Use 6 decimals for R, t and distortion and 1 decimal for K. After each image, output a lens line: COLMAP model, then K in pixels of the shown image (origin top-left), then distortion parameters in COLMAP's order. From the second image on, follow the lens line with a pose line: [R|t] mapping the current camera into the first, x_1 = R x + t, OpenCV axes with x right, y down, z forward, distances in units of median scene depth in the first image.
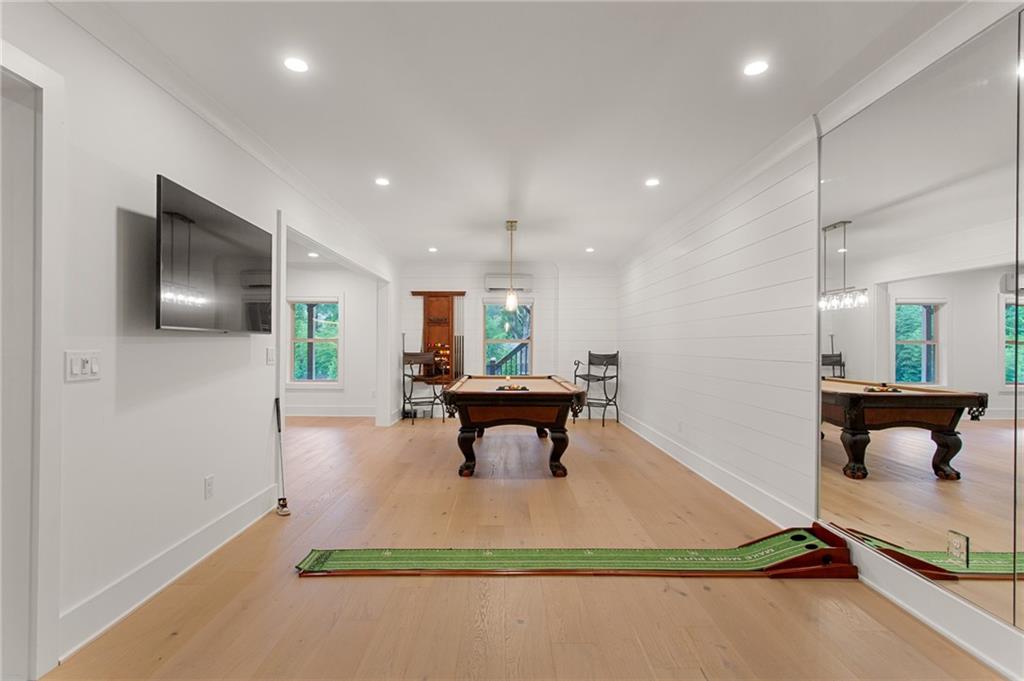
lens RADIAL K [[489.9, 0, 516.6], [0, 489.9, 342.7], [0, 0, 1]] dist [0.021753, -0.001955]
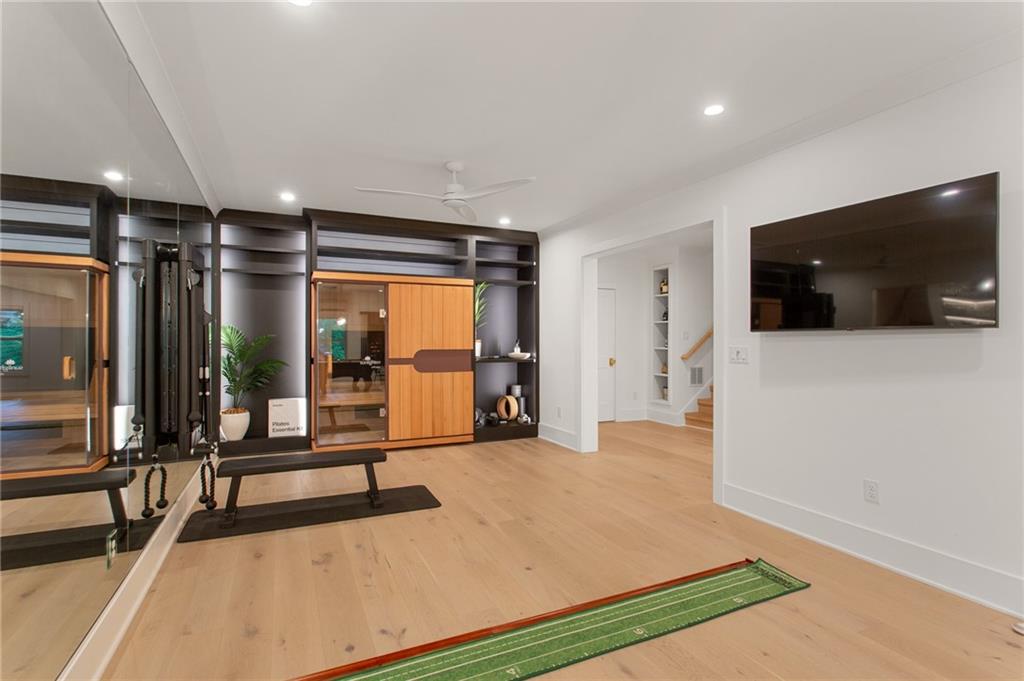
lens RADIAL K [[489.9, 0, 512.7], [0, 489.9, 338.3], [0, 0, 1]] dist [0.021753, -0.001955]
pose [[-0.910538, -0.004792, -0.413398, 0.452708], [-0.001067, 0.999957, -0.009240, 0.004131], [0.413424, -0.007973, -0.910504, 1.734615]]
